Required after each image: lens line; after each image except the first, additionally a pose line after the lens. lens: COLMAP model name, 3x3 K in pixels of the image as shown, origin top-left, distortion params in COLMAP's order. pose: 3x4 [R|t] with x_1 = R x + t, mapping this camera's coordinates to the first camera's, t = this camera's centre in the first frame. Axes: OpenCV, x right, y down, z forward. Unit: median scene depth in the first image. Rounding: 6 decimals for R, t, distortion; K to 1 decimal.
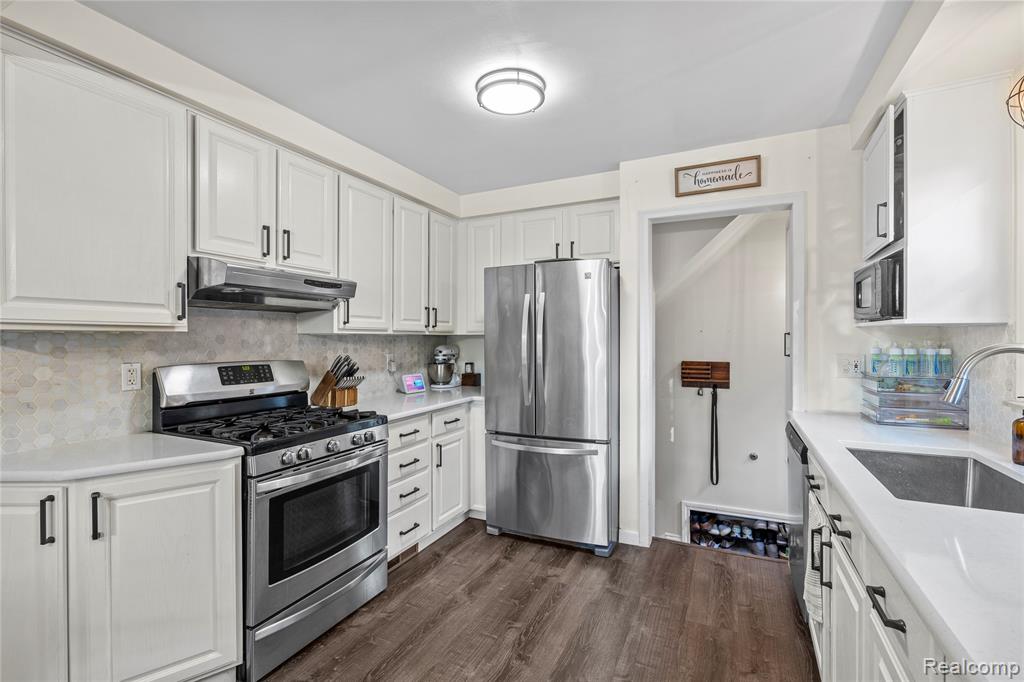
lens RADIAL K [[466.1, 0, 513.1], [0, 466.1, 341.5], [0, 0, 1]] dist [-0.001243, -0.000204]
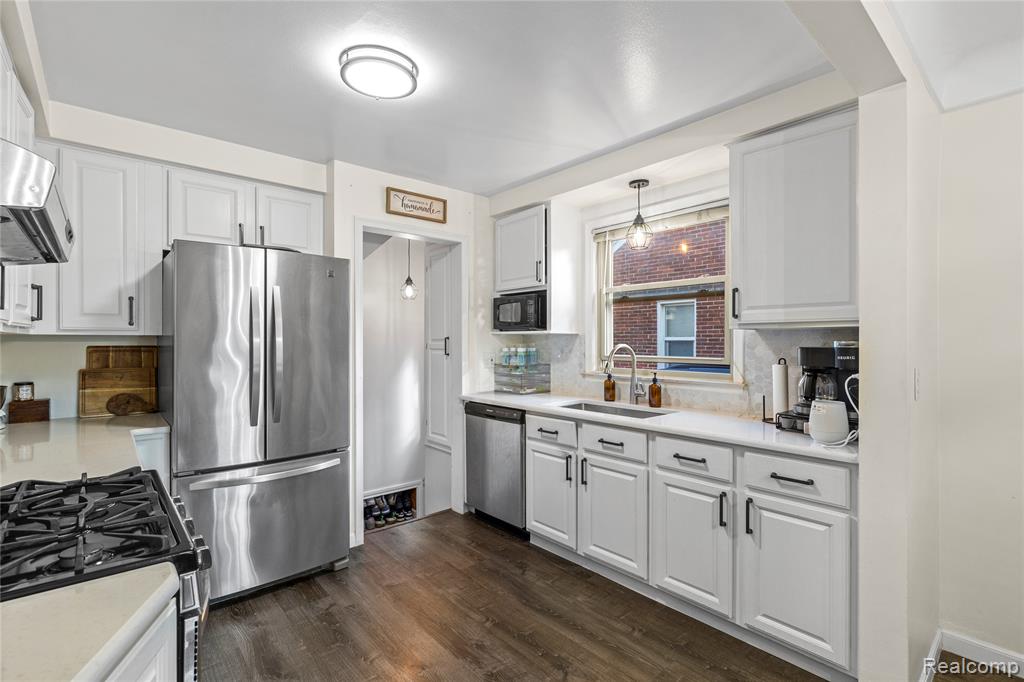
lens RADIAL K [[466.1, 0, 517.3], [0, 466.1, 343.3], [0, 0, 1]] dist [-0.001243, -0.000204]
pose [[0.395767, -0.001658, 0.918350, -0.716461], [0.005986, 0.999982, -0.000774, 0.000642], [-0.918332, 0.005803, 0.395769, 0.378431]]
